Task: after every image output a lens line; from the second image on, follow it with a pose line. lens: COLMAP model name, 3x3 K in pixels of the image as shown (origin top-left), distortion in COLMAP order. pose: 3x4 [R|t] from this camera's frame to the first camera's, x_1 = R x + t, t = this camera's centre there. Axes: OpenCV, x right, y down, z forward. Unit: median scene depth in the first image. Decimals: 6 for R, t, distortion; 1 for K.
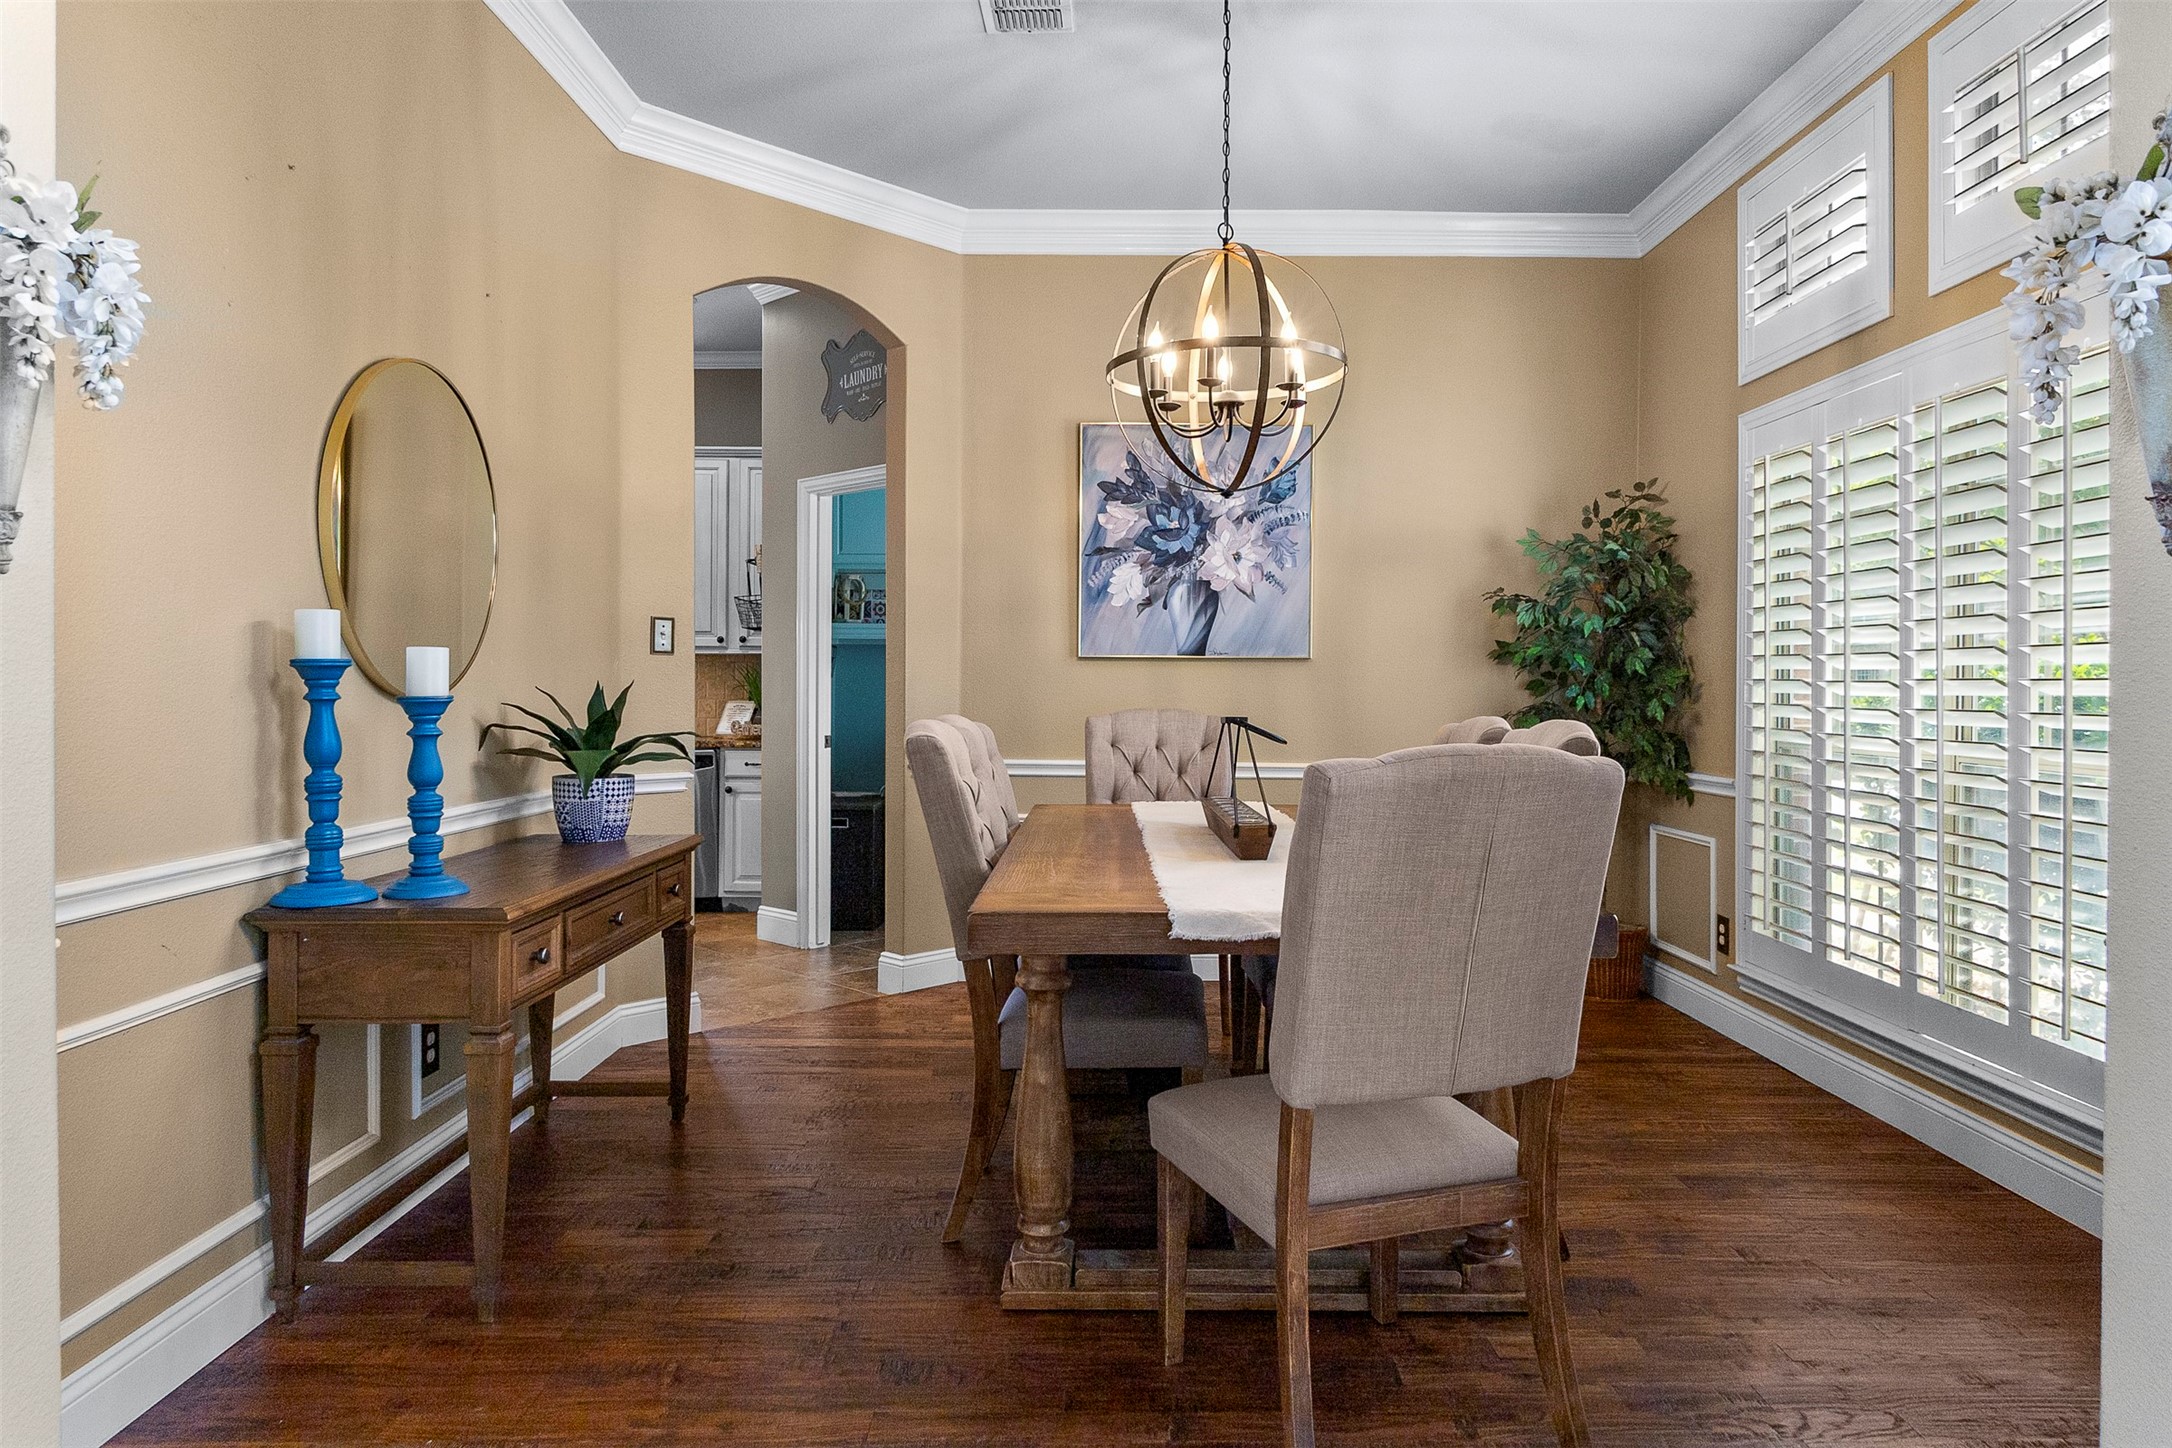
lens RADIAL K [[1350.3, 0, 1098.4], [0, 1350.3, 712.8], [0, 0, 1]] dist [0.004629, 0.000038]
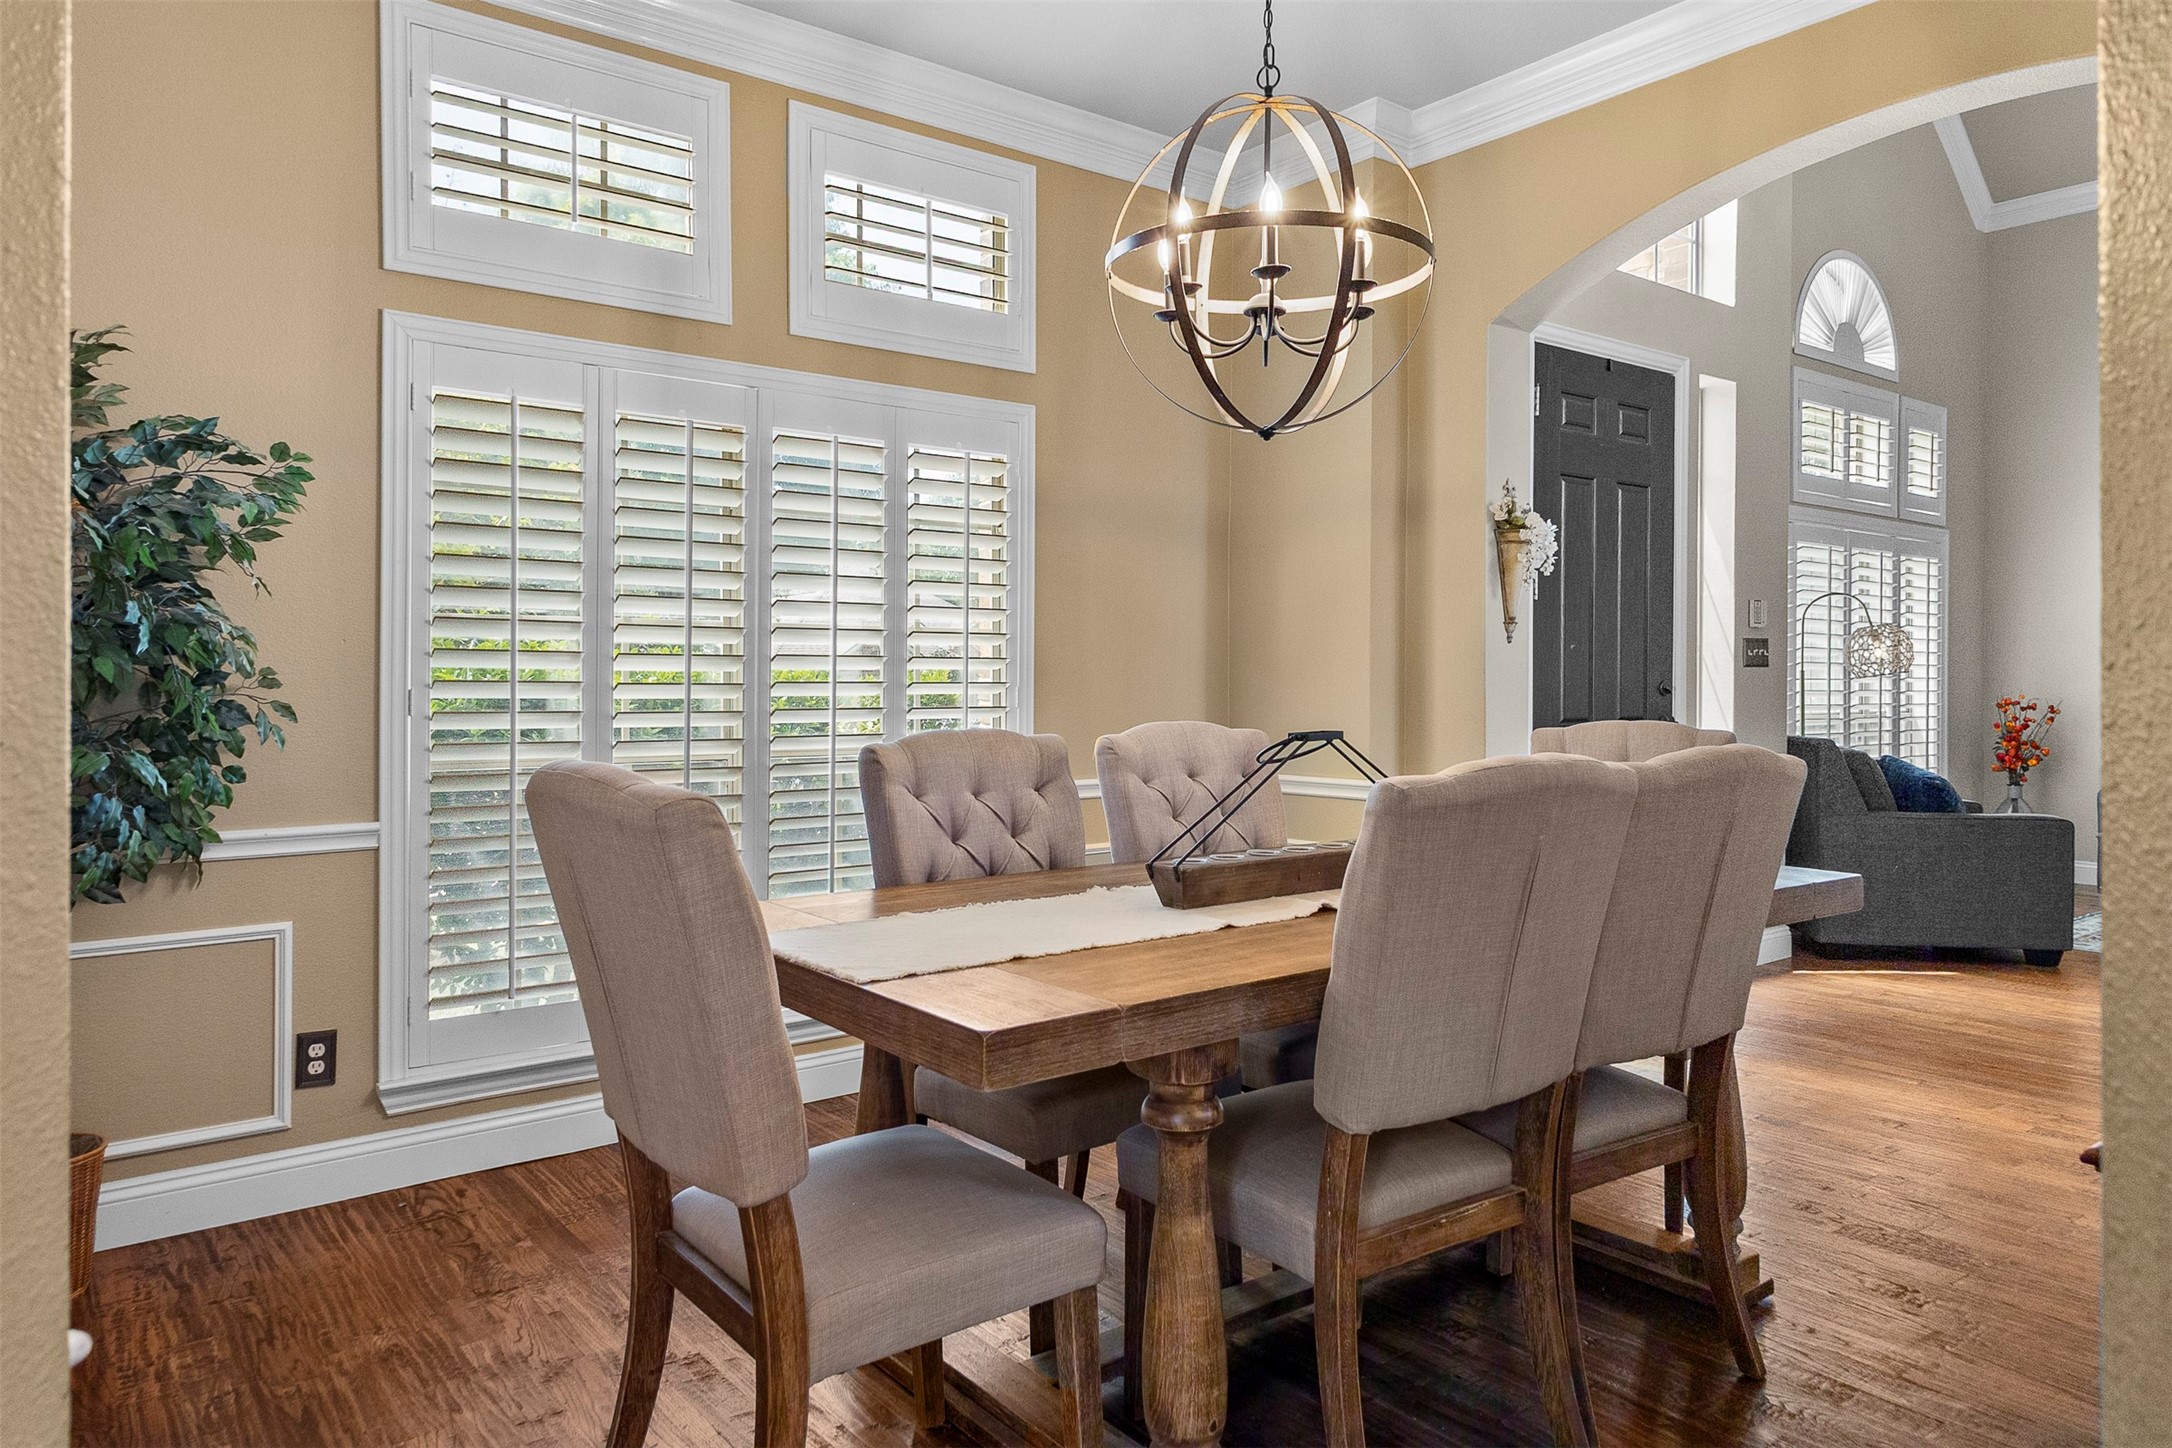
lens RADIAL K [[1350.3, 0, 1098.4], [0, 1350.3, 712.8], [0, 0, 1]] dist [0.004629, 0.000038]
pose [[-0.607274, -0.020832, 0.794219, -0.318508], [0.018169, 0.999031, 0.040096, -0.029930], [-0.794284, 0.038779, -0.606307, 1.126237]]
